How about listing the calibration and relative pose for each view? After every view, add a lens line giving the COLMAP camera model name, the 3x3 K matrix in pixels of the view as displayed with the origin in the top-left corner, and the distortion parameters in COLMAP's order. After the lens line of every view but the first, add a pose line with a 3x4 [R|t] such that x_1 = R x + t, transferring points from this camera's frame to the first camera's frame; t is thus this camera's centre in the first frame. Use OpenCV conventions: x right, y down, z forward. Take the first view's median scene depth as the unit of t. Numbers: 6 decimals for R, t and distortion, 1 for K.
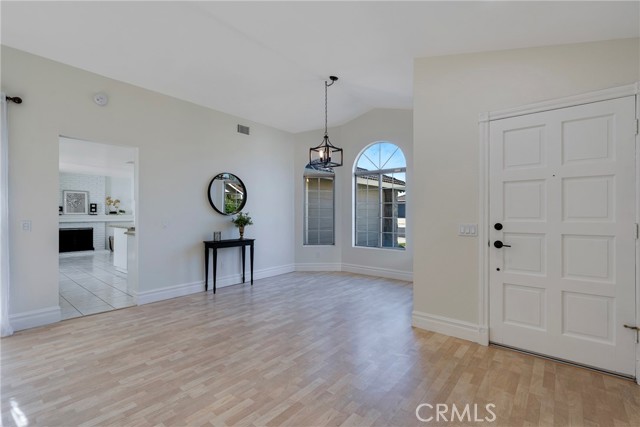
lens RADIAL K [[289.9, 0, 319.6], [0, 289.9, 214.6], [0, 0, 1]] dist [-0.002772, -0.000329]
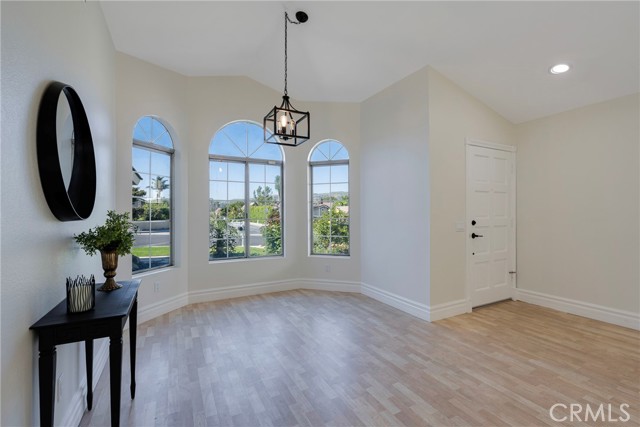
lens RADIAL K [[285.4, 0, 317.7], [0, 285.4, 212.3], [0, 0, 1]] dist [-0.001240, -0.000239]
pose [[0.380548, 0.000820, 0.924761, -0.752275], [0.006964, 0.999969, -0.003753, -0.006605], [-0.924735, 0.007868, 0.380531, 0.948675]]
